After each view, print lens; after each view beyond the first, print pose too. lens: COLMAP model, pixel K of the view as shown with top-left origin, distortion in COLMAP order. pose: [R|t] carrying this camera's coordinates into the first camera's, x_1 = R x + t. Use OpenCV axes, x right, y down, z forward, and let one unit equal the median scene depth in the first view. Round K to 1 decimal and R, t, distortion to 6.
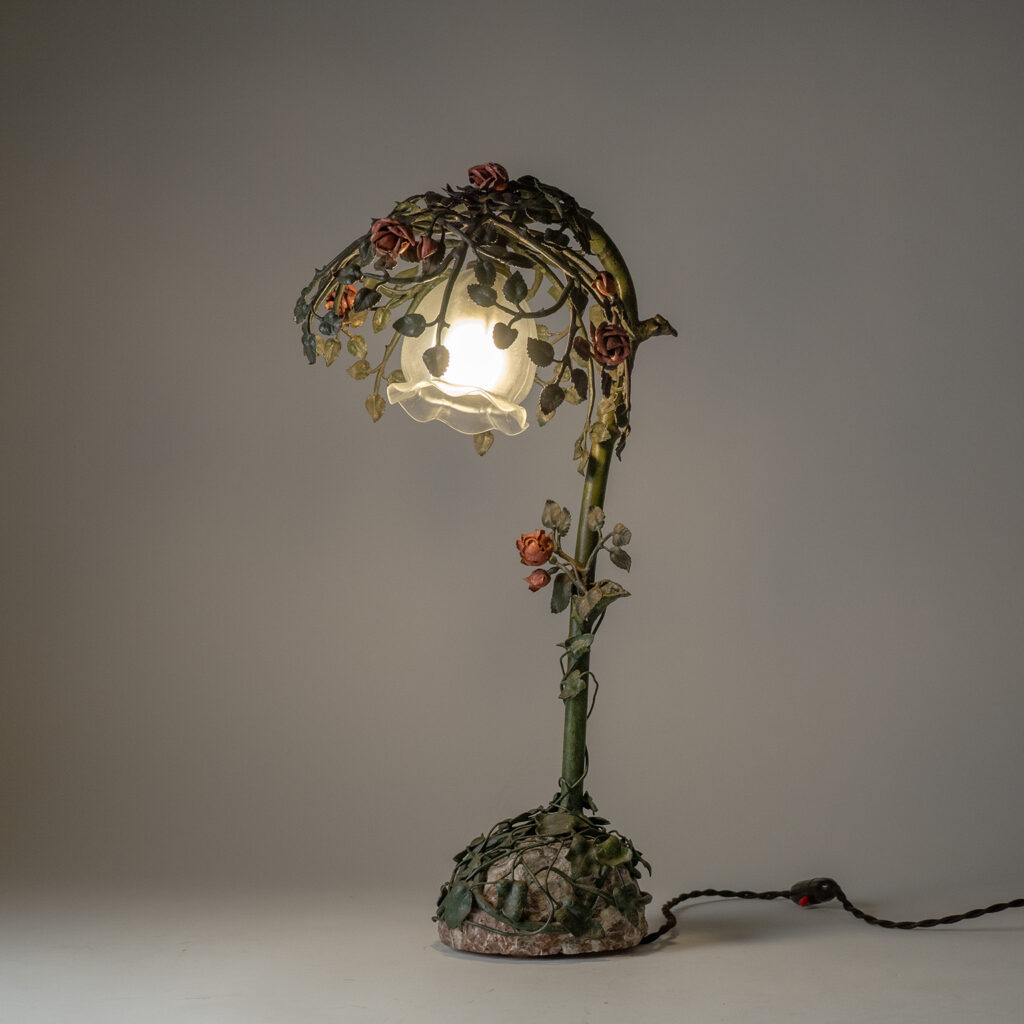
lens RADIAL K [[2056.2, 0, 512.0], [0, 2056.2, 512.0], [0, 0, 1]] dist [-0.010348, -0.047550]
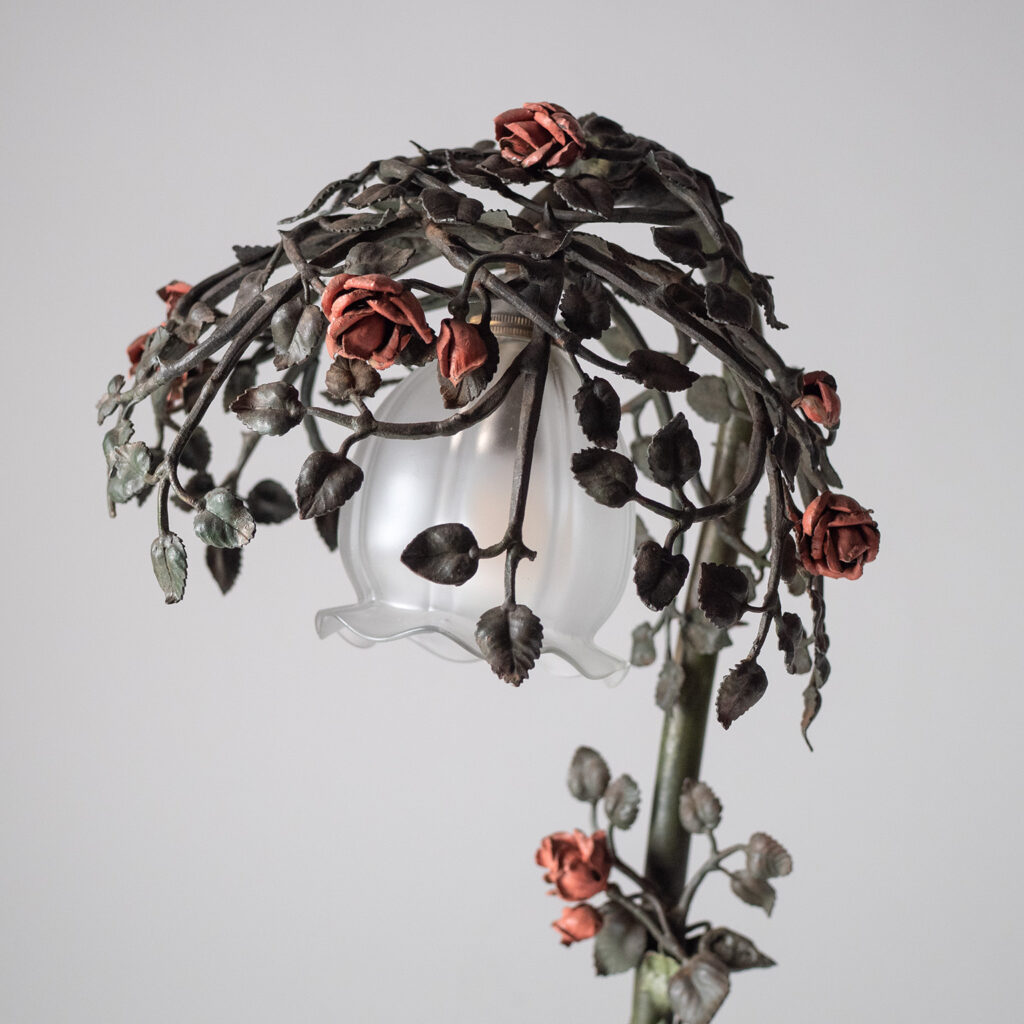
lens RADIAL K [[2300.4, 0, 490.7], [0, 2300.4, 511.9], [0, 0, 1]] dist [-0.033096, -0.294179]
pose [[0.976420, -0.027697, 0.214096, -0.130811], [-0.008483, 0.986047, 0.166253, -0.165849], [-0.215713, -0.164149, 0.962561, 0.511500]]
